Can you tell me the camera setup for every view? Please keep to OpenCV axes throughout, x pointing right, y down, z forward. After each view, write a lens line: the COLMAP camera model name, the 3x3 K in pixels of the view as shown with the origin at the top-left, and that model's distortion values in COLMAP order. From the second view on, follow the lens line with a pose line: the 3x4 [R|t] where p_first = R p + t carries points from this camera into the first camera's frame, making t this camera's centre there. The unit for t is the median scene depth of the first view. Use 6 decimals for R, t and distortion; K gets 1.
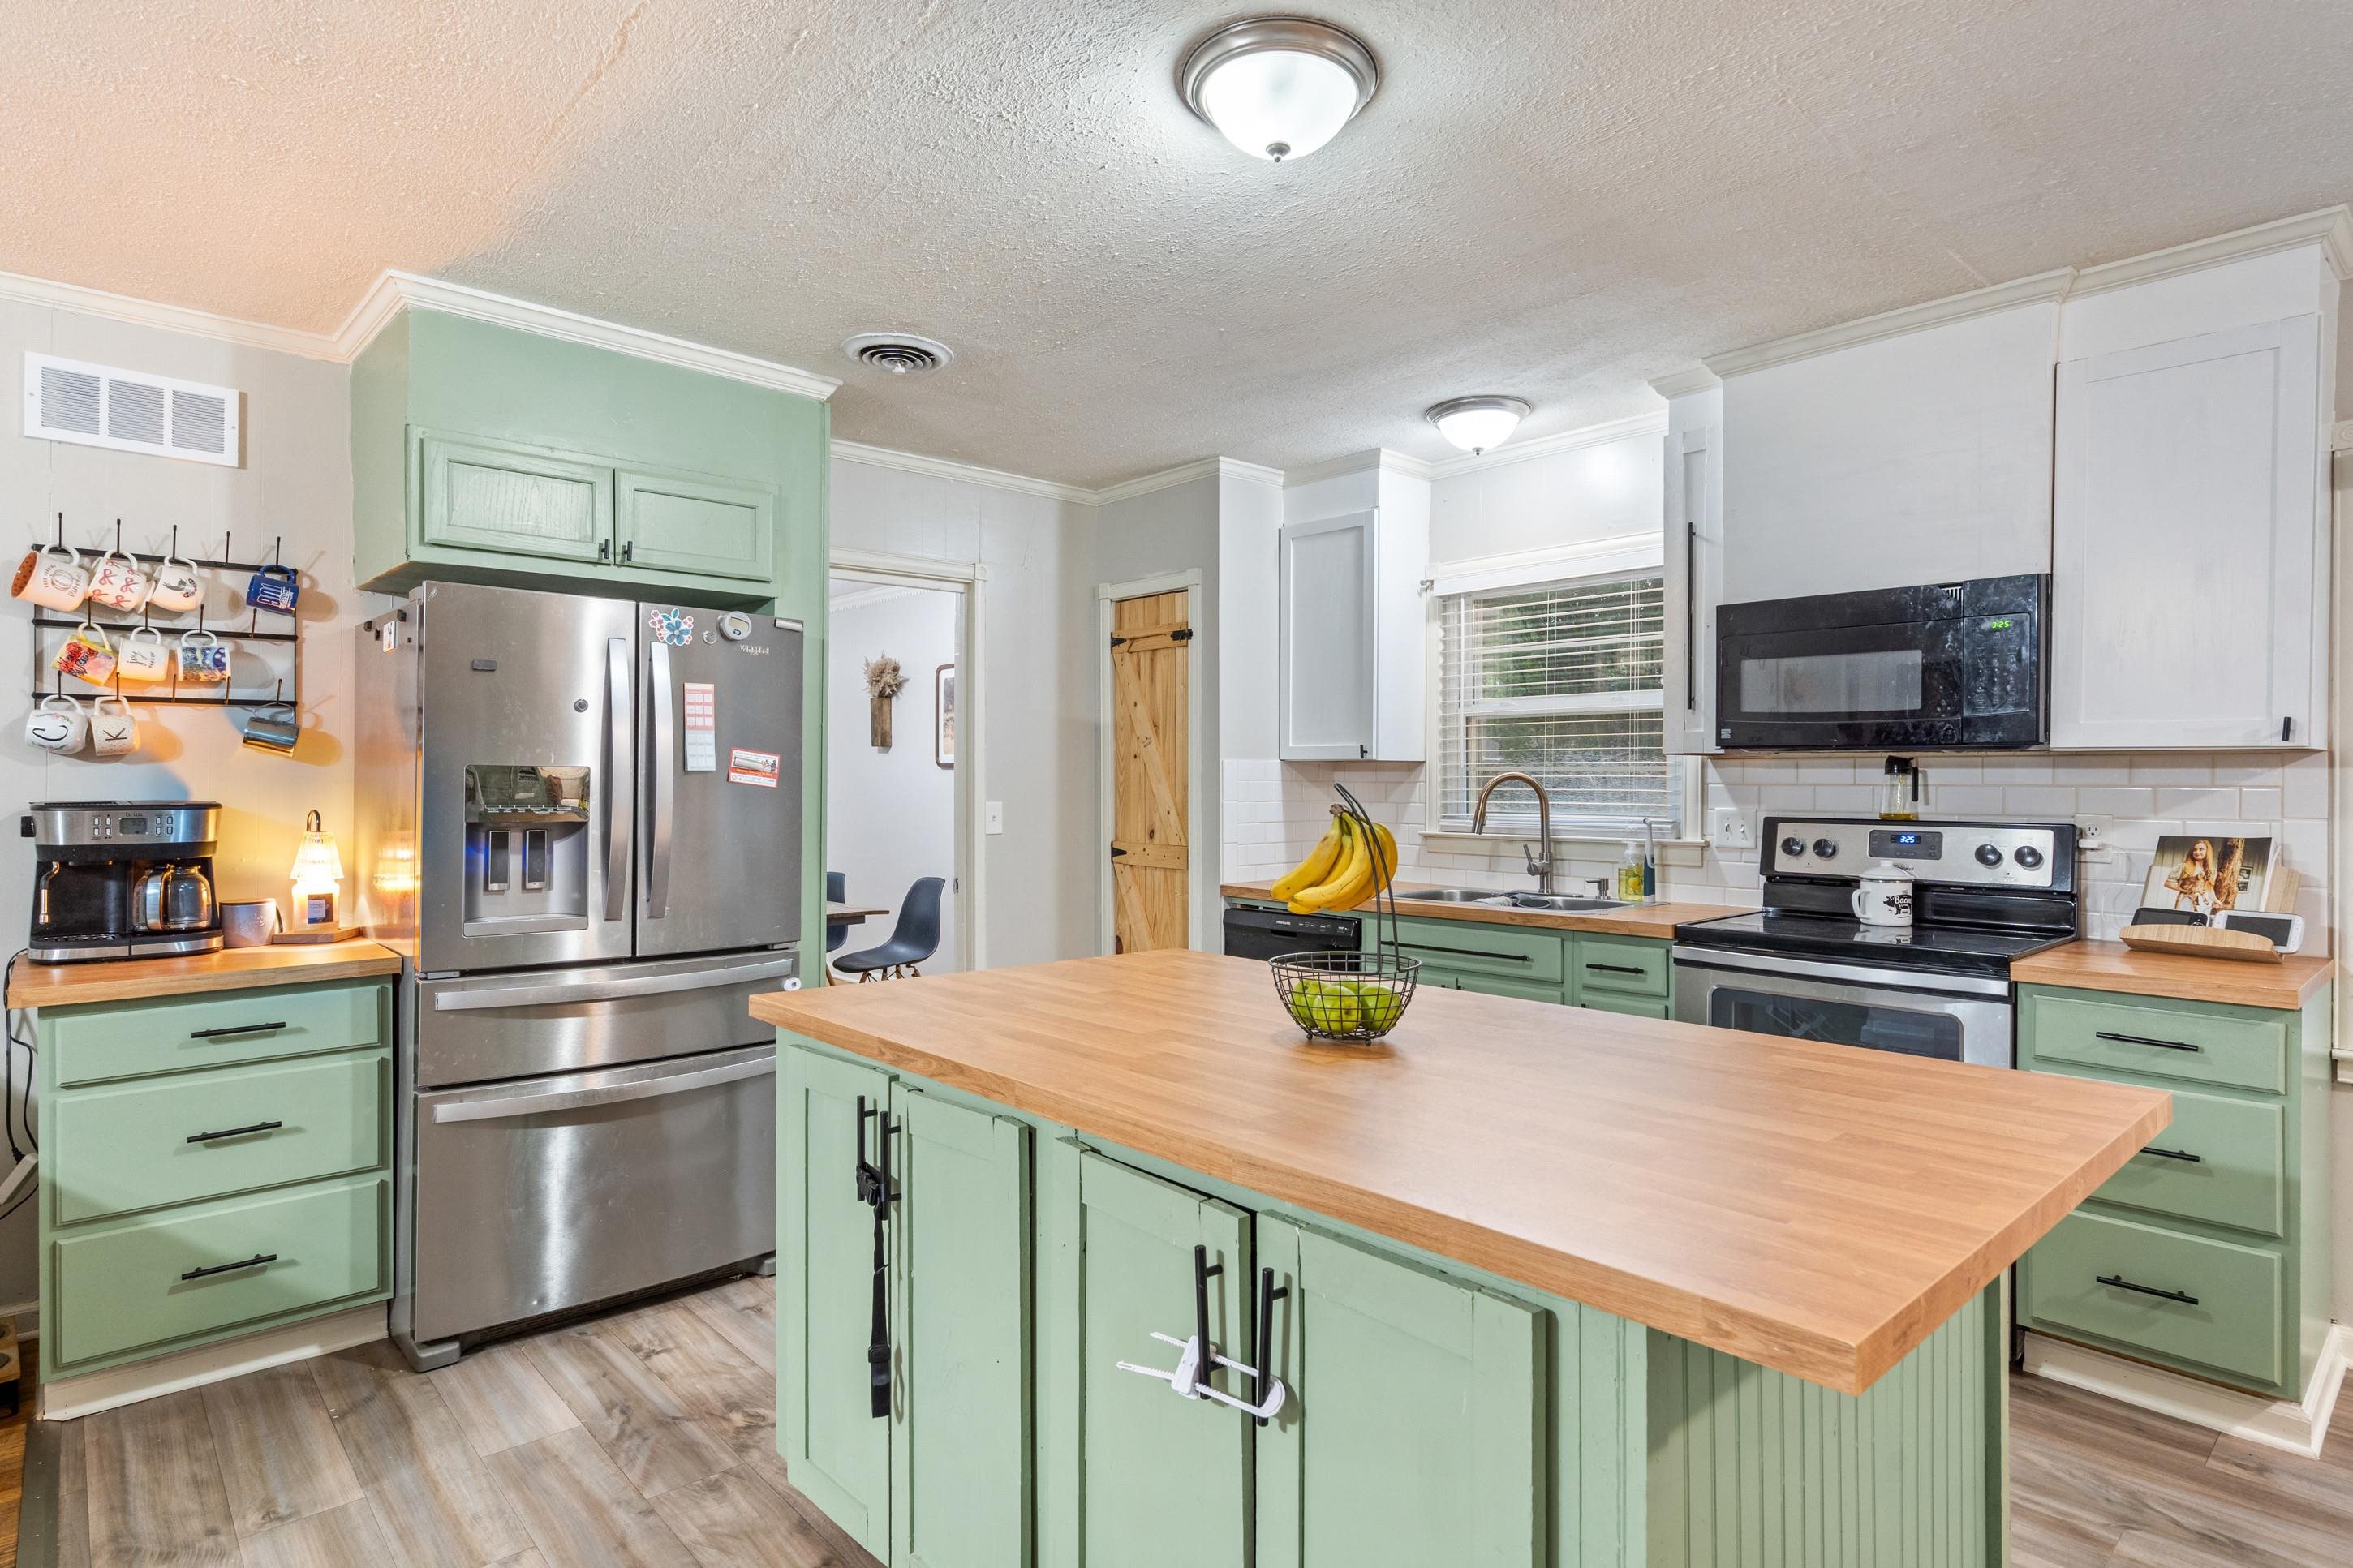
lens RADIAL K [[1257.6, 0, 1135.1], [0, 1257.6, 774.5], [0, 0, 1]] dist [0.006909, -0.000563]
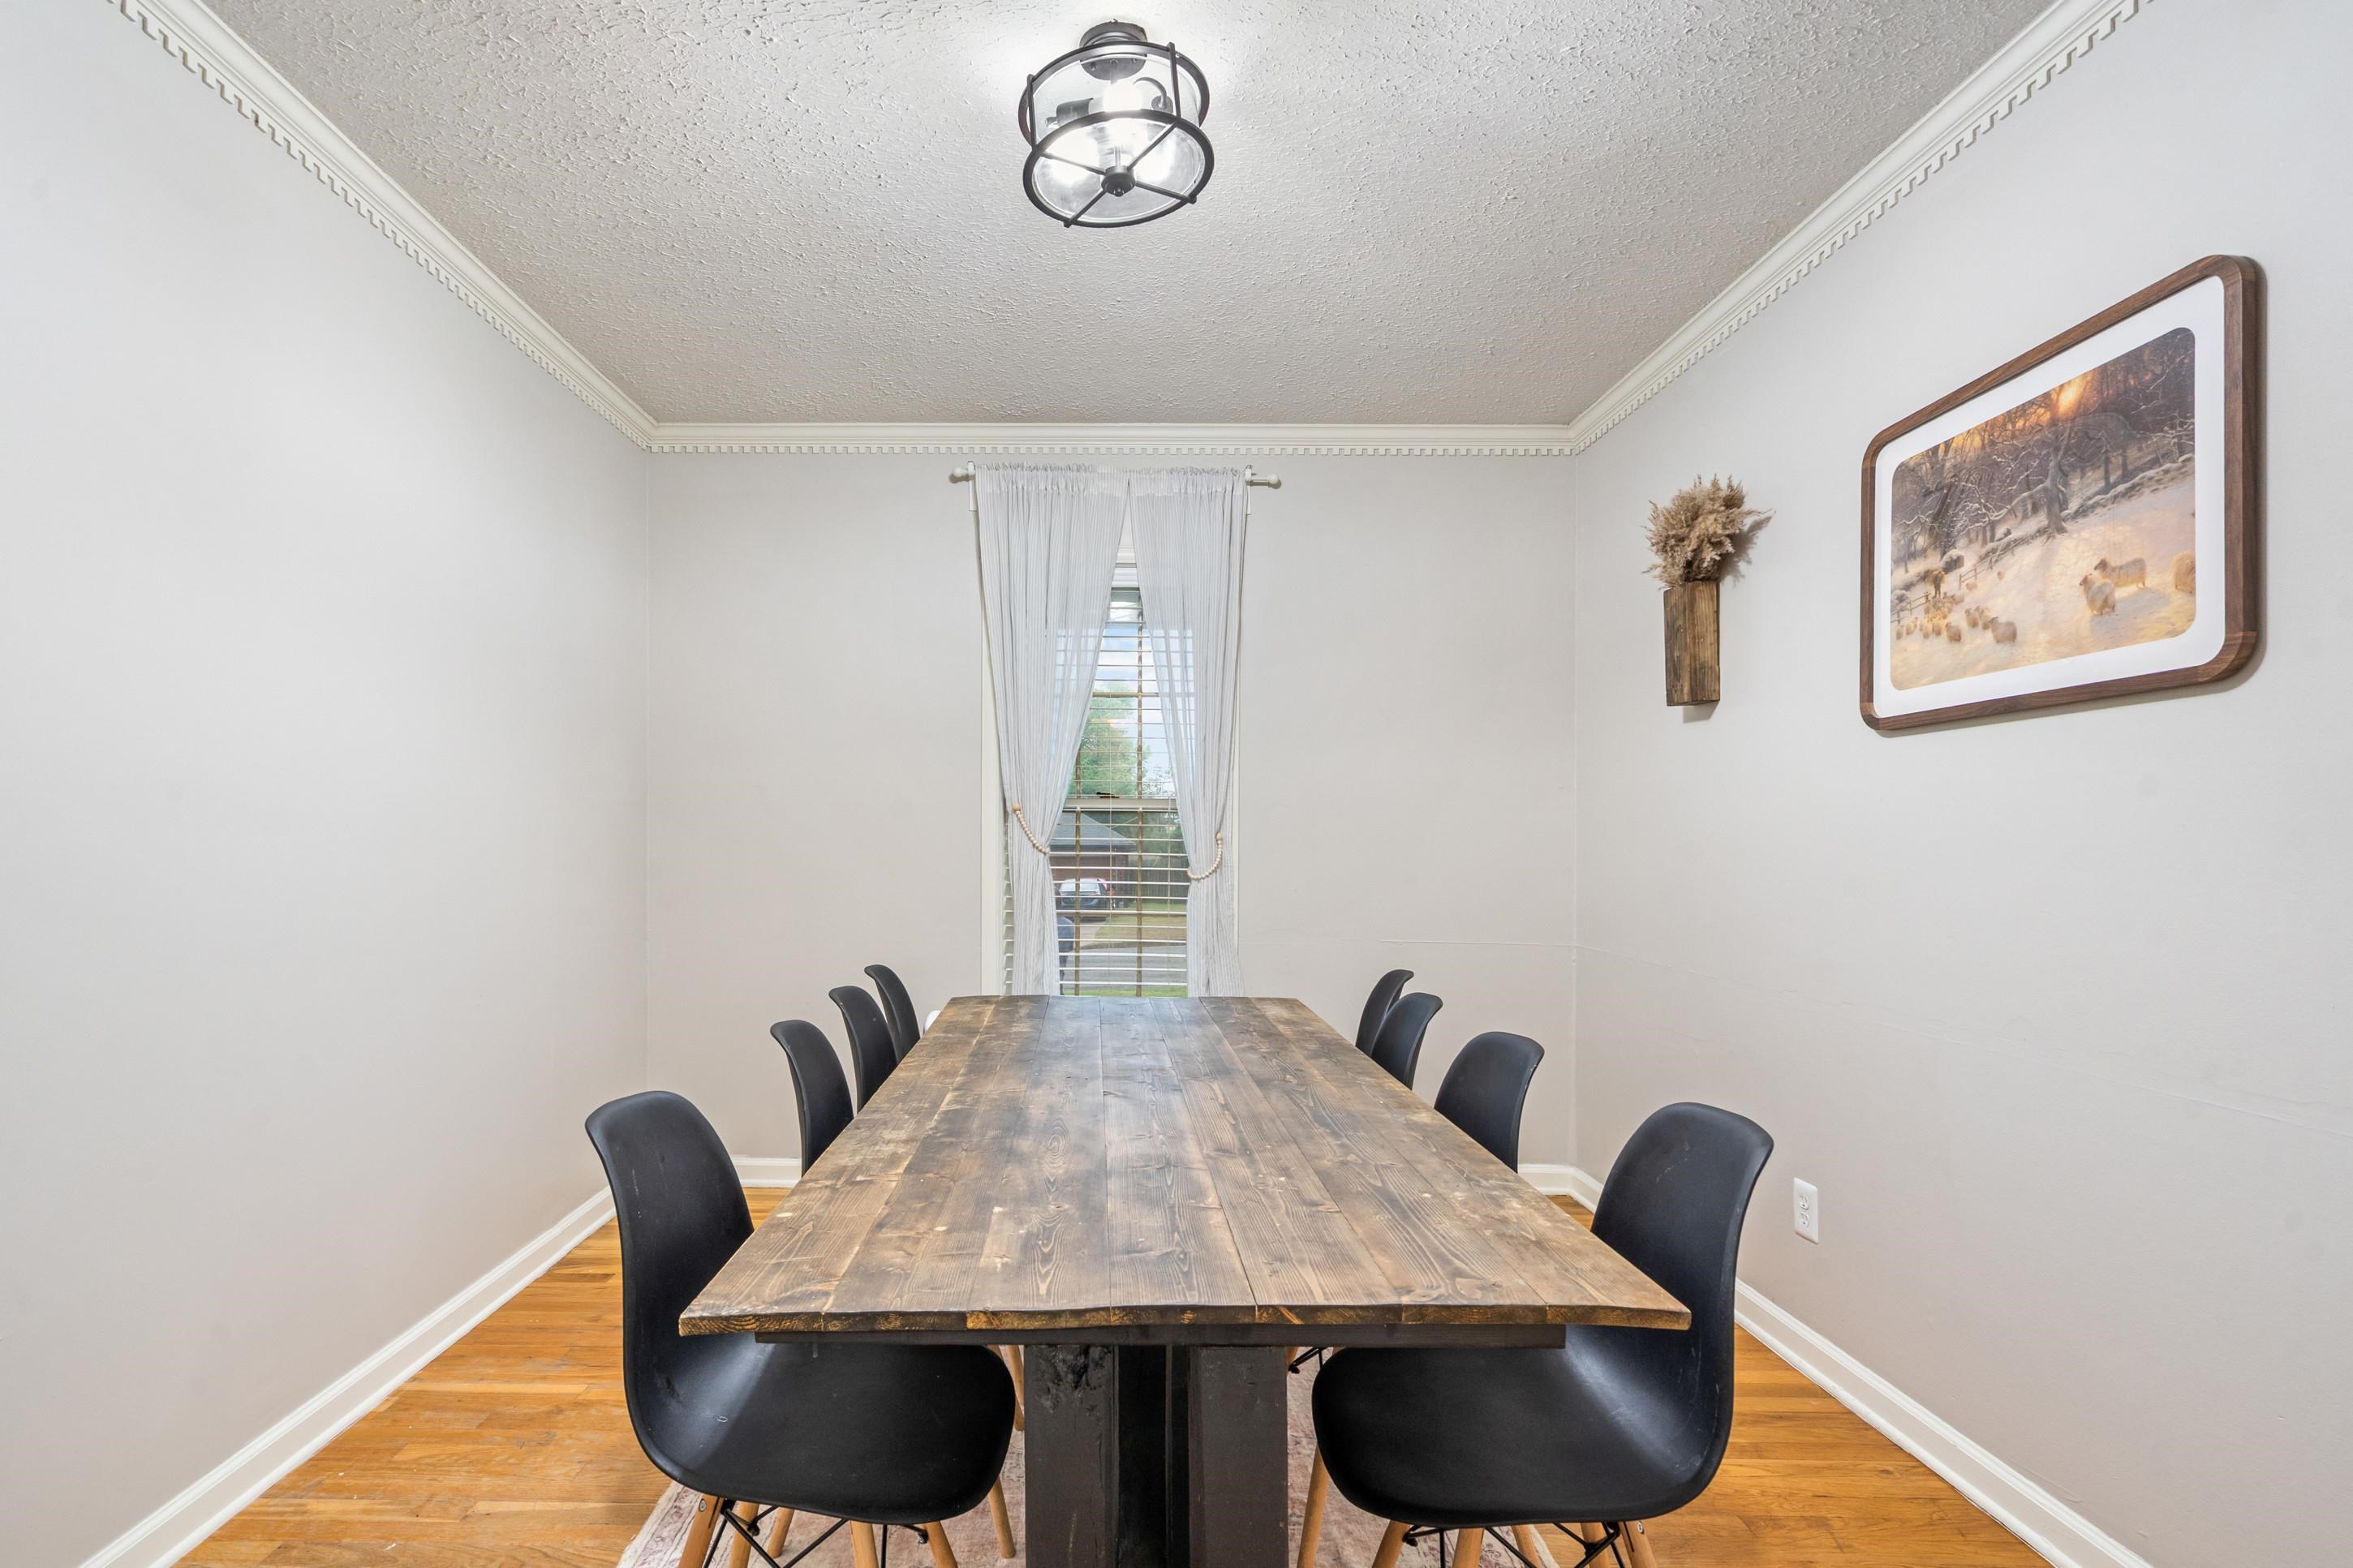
lens RADIAL K [[1073.6, 0, 1147.3], [0, 1073.6, 834.5], [0, 0, 1]] dist [-0.003142, 0.001211]
pose [[0.776506, 0.003838, -0.630099, -0.267693], [-0.002732, 0.999993, 0.002724, 0.047318], [0.630104, -0.000393, 0.776510, 1.387086]]
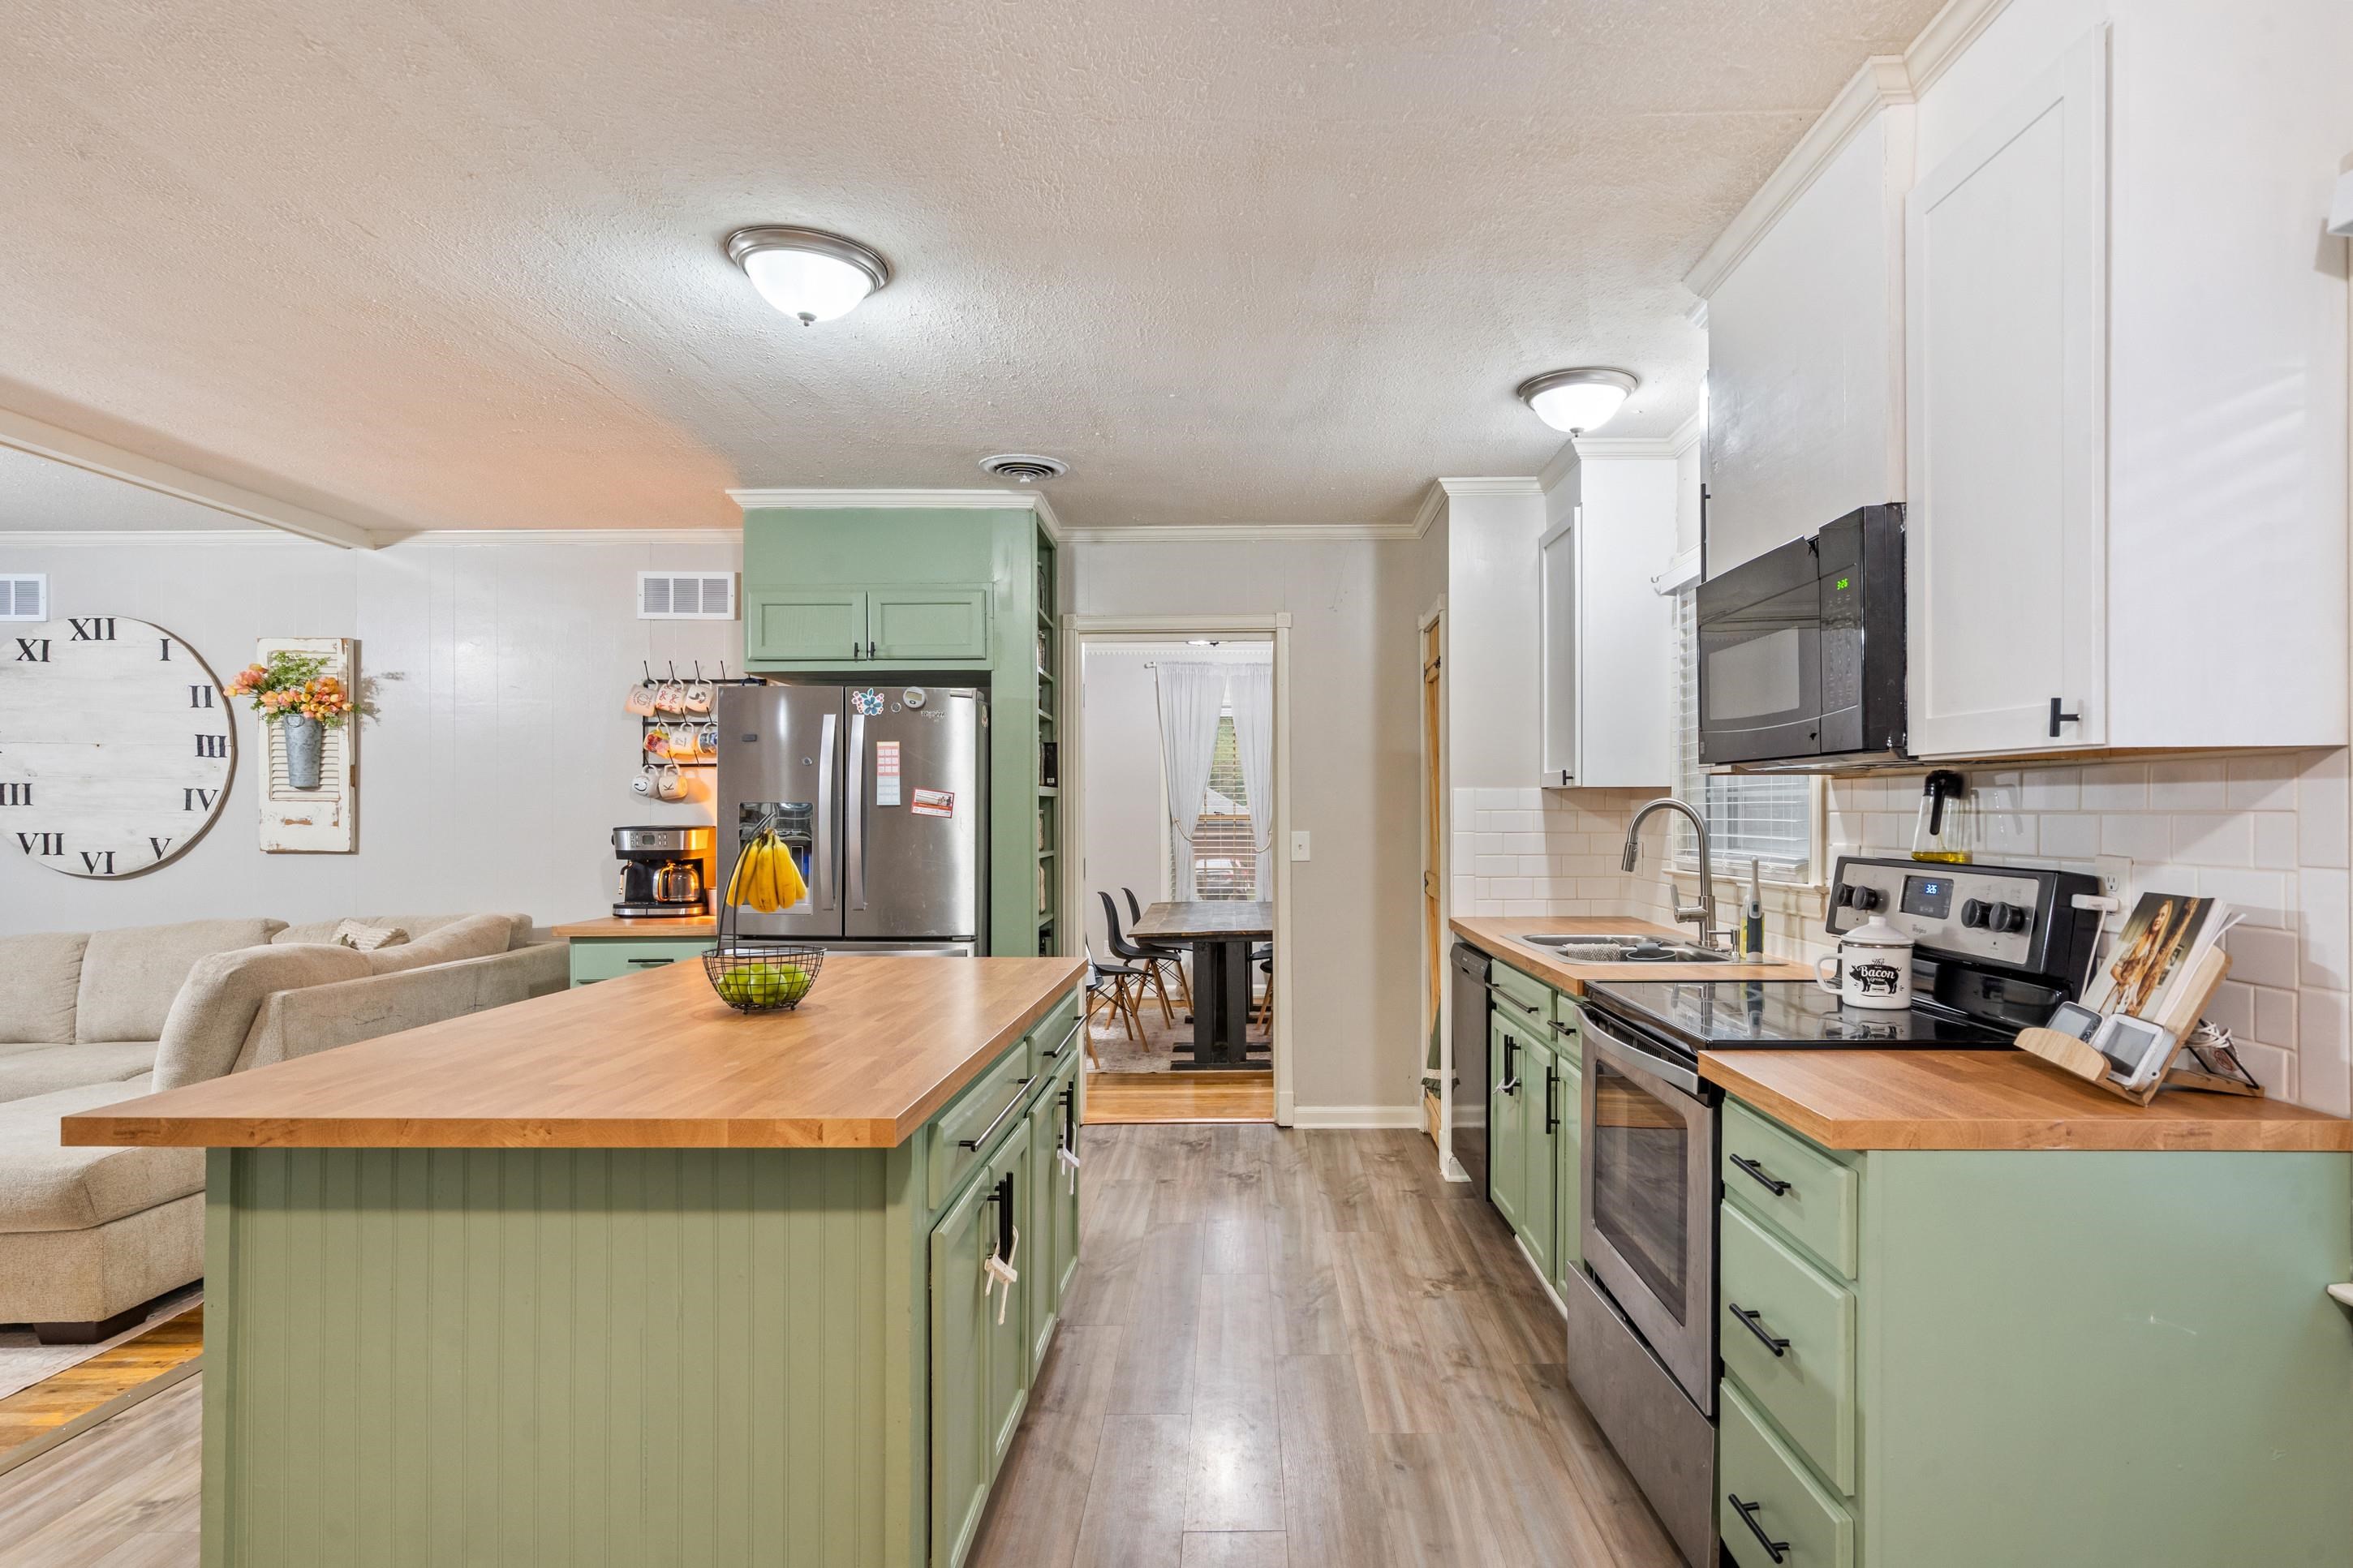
lens RADIAL K [[1257.6, 0, 1222.0], [0, 1257.6, 815.9], [0, 0, 1]] dist [0.006909, -0.000563]
pose [[0.738616, -0.002116, -0.674123, 0.831756], [0.006908, 0.999966, 0.004429, 0.005165], [0.674091, -0.007928, 0.738606, 0.224909]]
